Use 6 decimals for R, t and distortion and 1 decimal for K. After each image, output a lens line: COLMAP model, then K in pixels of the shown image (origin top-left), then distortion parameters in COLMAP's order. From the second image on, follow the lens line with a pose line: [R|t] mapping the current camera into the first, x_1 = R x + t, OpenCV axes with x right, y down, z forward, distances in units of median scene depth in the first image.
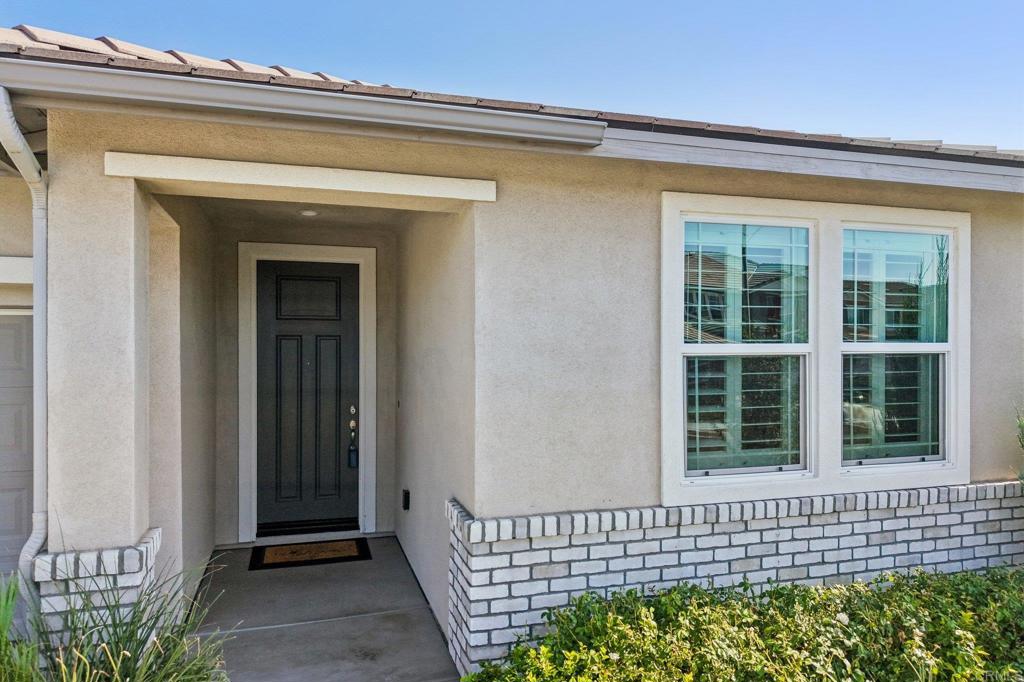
lens RADIAL K [[685.4, 0, 512.0], [0, 685.4, 341.0], [0, 0, 1]] dist [0.041966, -0.056227]
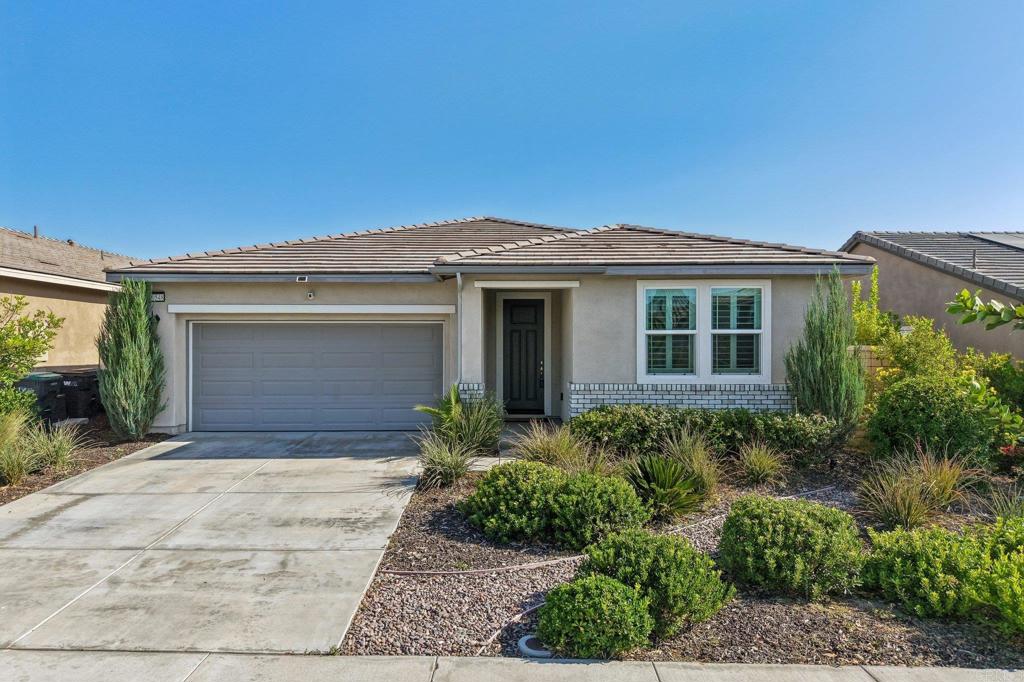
lens RADIAL K [[685.4, 0, 512.0], [0, 685.4, 341.0], [0, 0, 1]] dist [0.041966, -0.056227]
pose [[0.954852, -0.003933, -0.297057, 0.546249], [0.001687, 0.999968, -0.007816, 0.069234], [0.297078, 0.006962, 0.954828, -1.881140]]
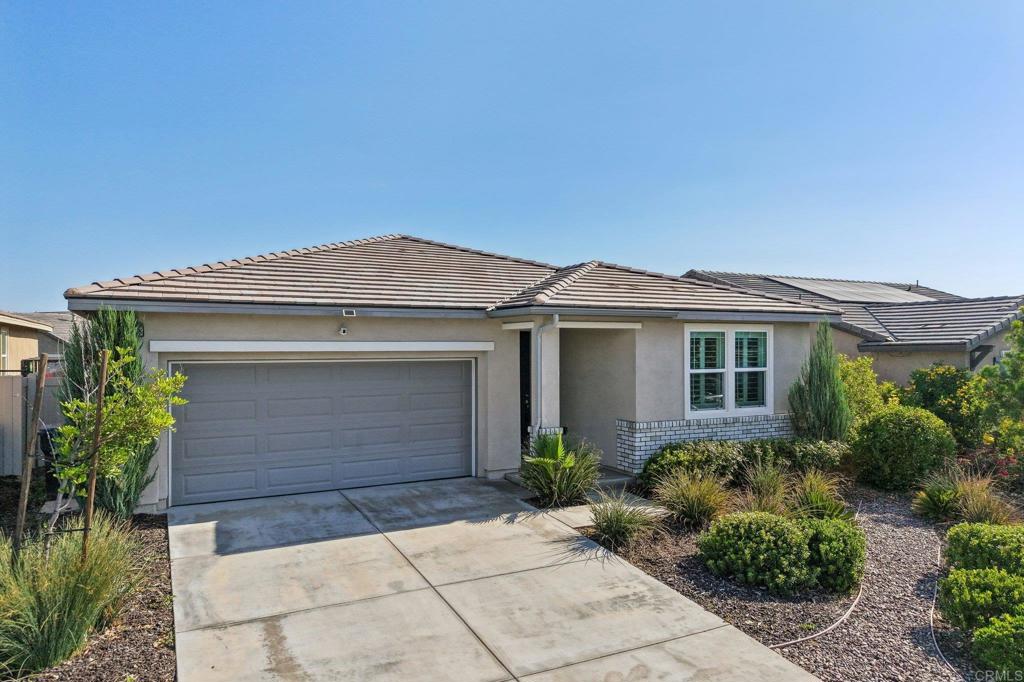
lens RADIAL K [[685.4, 0, 512.0], [0, 685.4, 341.0], [0, 0, 1]] dist [0.041966, -0.056227]
pose [[0.983829, -0.001662, 0.179100, -1.076341], [0.003215, 0.999960, -0.008380, -0.098750], [-0.179079, 0.008820, 0.983795, -1.892084]]
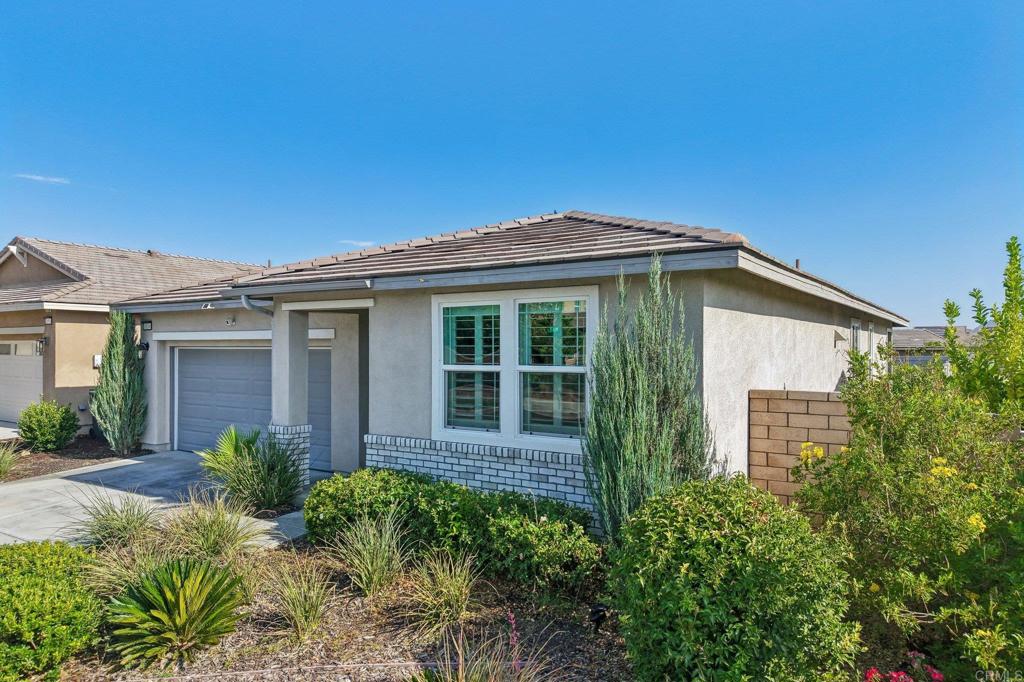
lens RADIAL K [[685.4, 0, 512.0], [0, 685.4, 341.0], [0, 0, 1]] dist [0.041966, -0.056227]
pose [[0.630899, -0.009569, -0.775806, 1.903923], [-0.001942, 0.999901, -0.013913, -0.037339], [0.775863, 0.010284, 0.630818, -0.154445]]
